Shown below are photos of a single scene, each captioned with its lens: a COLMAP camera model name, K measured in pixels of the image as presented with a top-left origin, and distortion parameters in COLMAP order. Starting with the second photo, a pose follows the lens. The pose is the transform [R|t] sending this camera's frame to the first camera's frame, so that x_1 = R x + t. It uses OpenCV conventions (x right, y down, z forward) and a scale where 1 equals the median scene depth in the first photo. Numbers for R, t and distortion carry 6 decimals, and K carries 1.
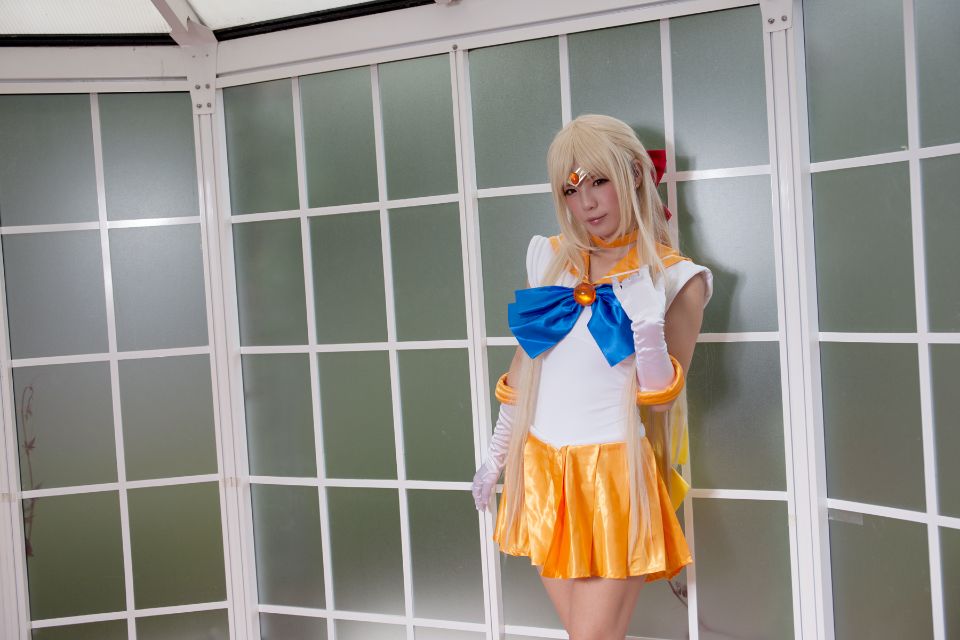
lens RADIAL K [[978.3, 0, 480.0], [0, 978.3, 320.0], [0, 0, 1]] dist [0.008255, 0.001902]
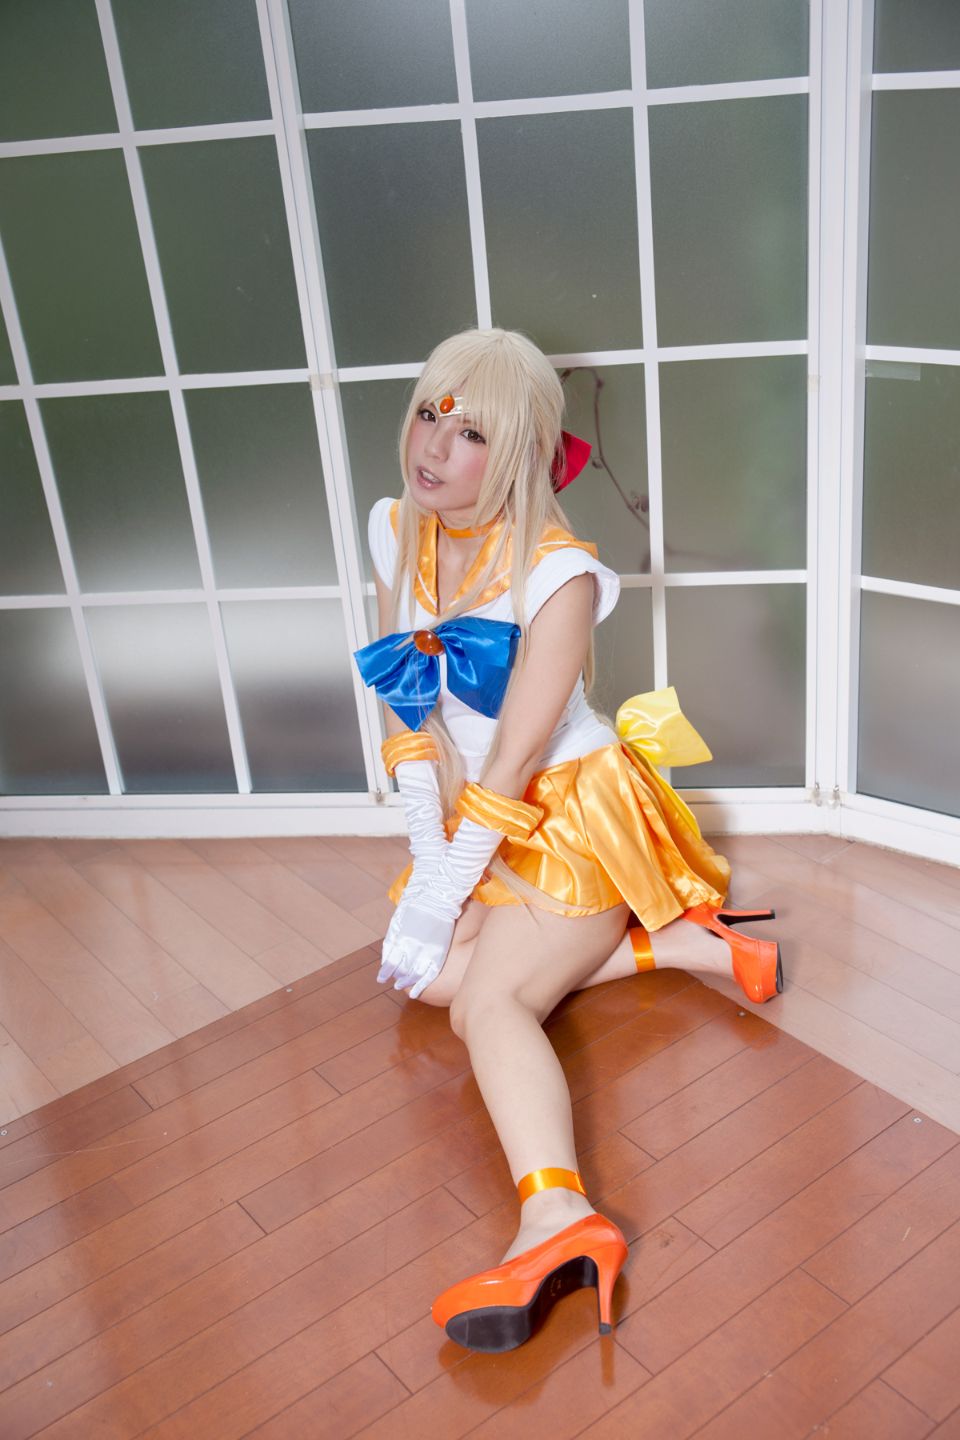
lens RADIAL K [[1467.5, 0, 472.6], [0, 1467.5, 719.5], [0, 0, 1]] dist [0.008255, 0.001902]
pose [[0.965888, -0.138811, 0.218612, -0.159353], [0.042249, 0.917355, 0.395821, 0.007369], [-0.255489, -0.373083, 0.891927, 0.074142]]
